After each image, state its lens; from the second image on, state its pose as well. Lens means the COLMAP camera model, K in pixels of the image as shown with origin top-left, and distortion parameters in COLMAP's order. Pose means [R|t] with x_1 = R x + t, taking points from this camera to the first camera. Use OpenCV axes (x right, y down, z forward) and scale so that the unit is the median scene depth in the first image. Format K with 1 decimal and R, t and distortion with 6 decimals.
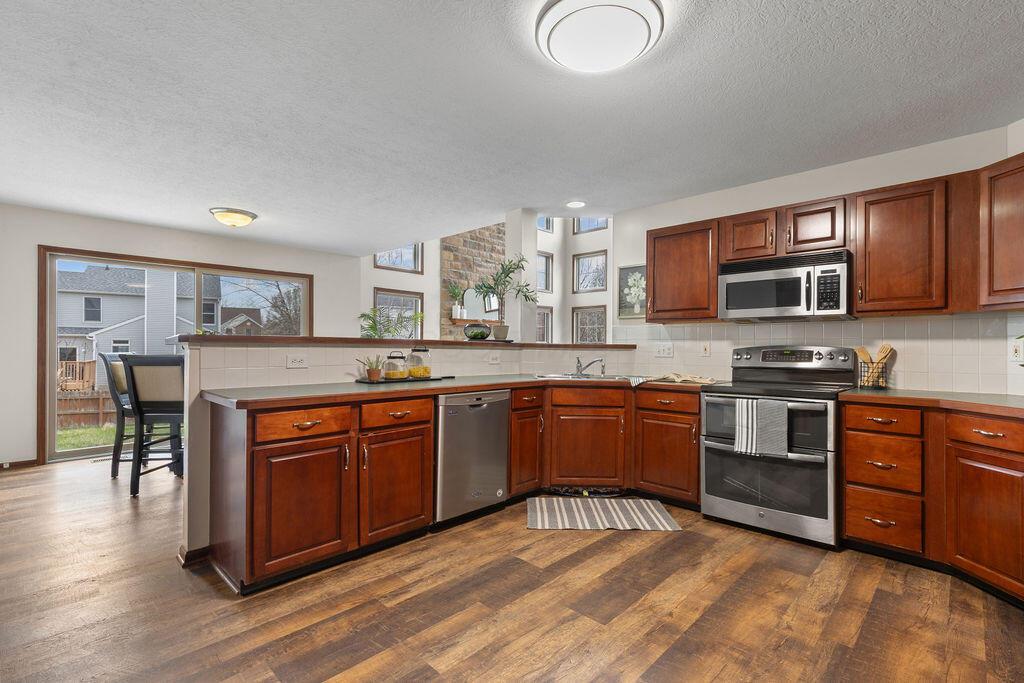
lens RADIAL K [[459.6, 0, 526.9], [0, 459.6, 343.9], [0, 0, 1]] dist [0.005143, 0.000571]
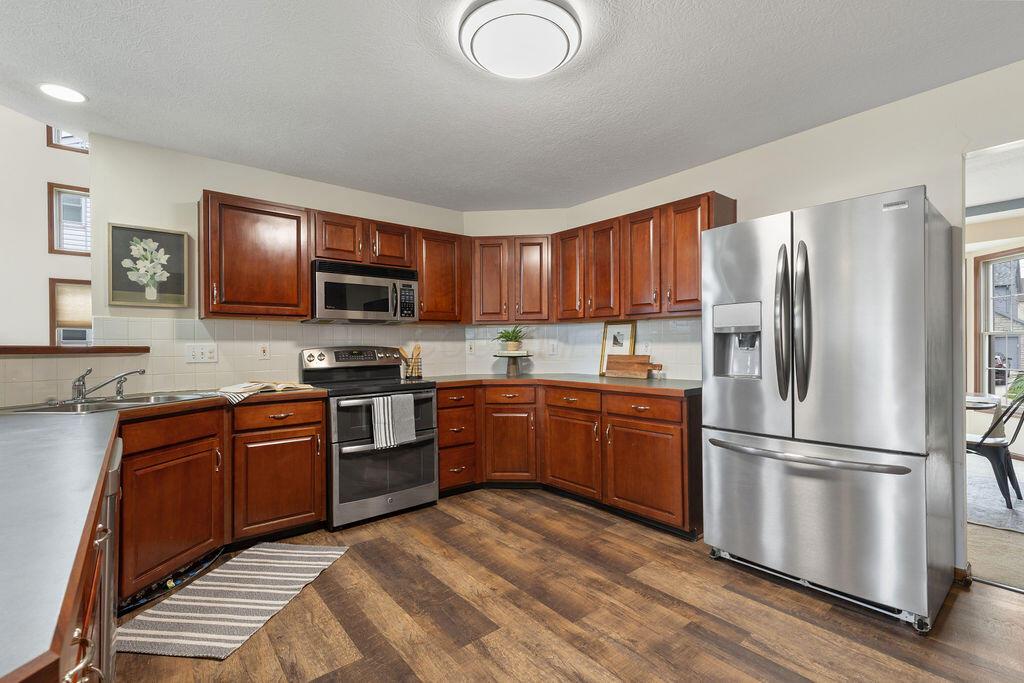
lens RADIAL K [[465.5, 0, 518.9], [0, 465.5, 346.7], [0, 0, 1]] dist [0.002526, 0.000011]
pose [[0.124367, -0.010594, 0.992180, -0.377716], [0.000493, 0.999944, 0.010615, -0.005129], [-0.992236, -0.000831, 0.124365, 0.381887]]
